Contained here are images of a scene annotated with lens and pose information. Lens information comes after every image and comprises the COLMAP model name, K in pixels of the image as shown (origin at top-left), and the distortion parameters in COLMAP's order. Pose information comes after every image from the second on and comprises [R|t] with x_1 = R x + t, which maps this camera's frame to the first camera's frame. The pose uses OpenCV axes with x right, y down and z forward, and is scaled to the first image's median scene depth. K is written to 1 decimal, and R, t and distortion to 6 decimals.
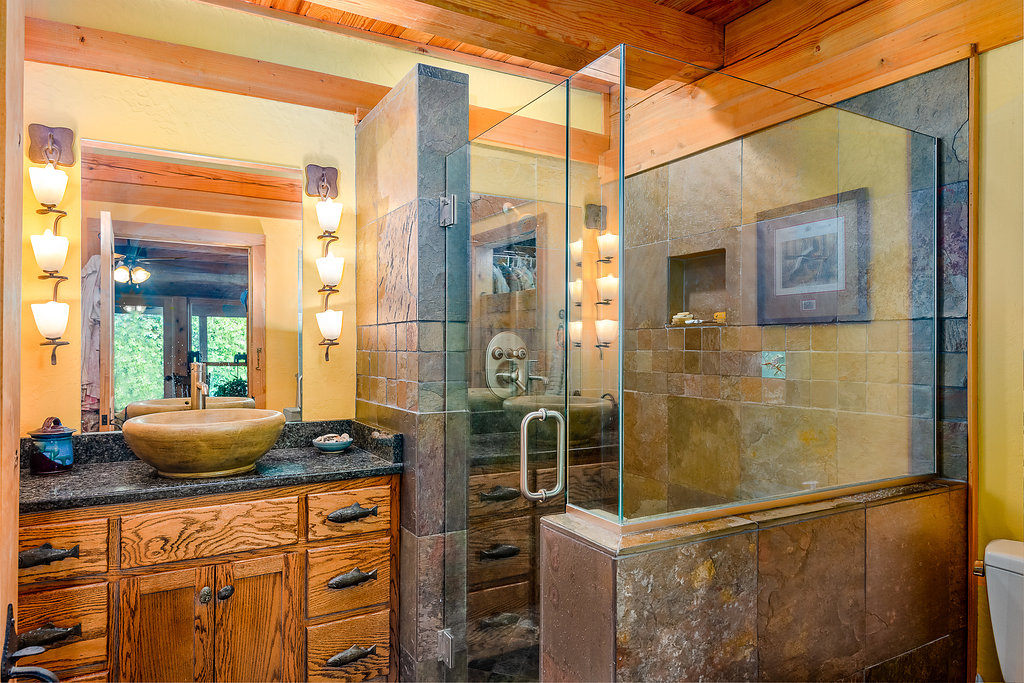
lens RADIAL K [[646.7, 0, 513.0], [0, 646.7, 342.5], [0, 0, 1]] dist [0.001520, 0.000425]
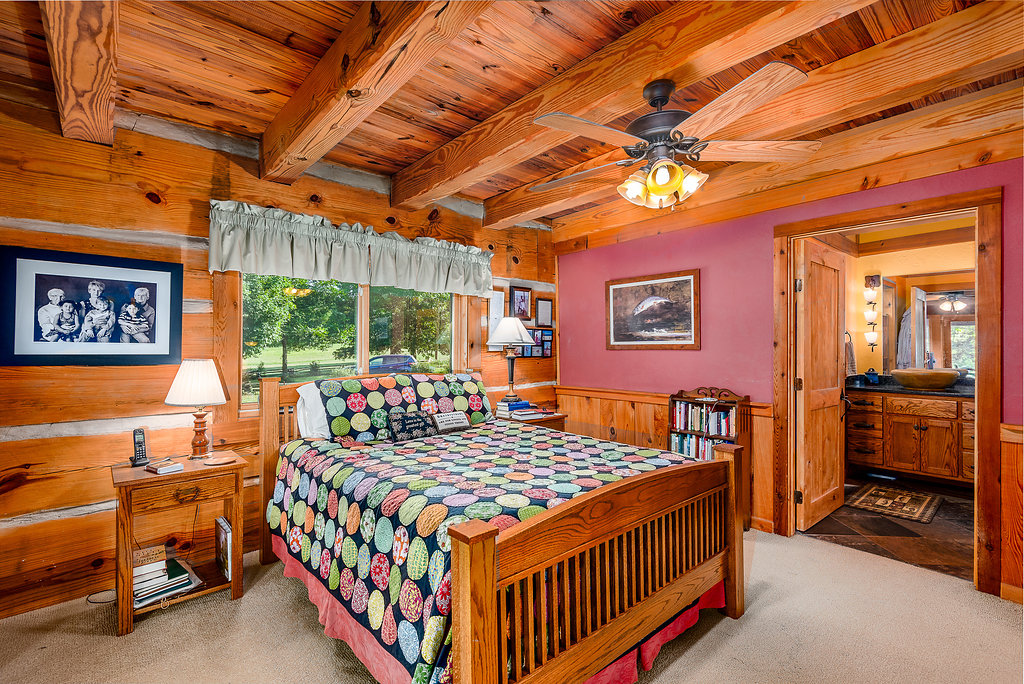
lens RADIAL K [[462.0, 0, 514.6], [0, 462.0, 340.7], [0, 0, 1]] dist [-0.002415, -0.000226]
pose [[0.196560, -0.005125, -0.980478, 1.293250], [0.003191, 0.999984, -0.004587, -0.016798], [0.980487, -0.002227, 0.196574, -1.294008]]
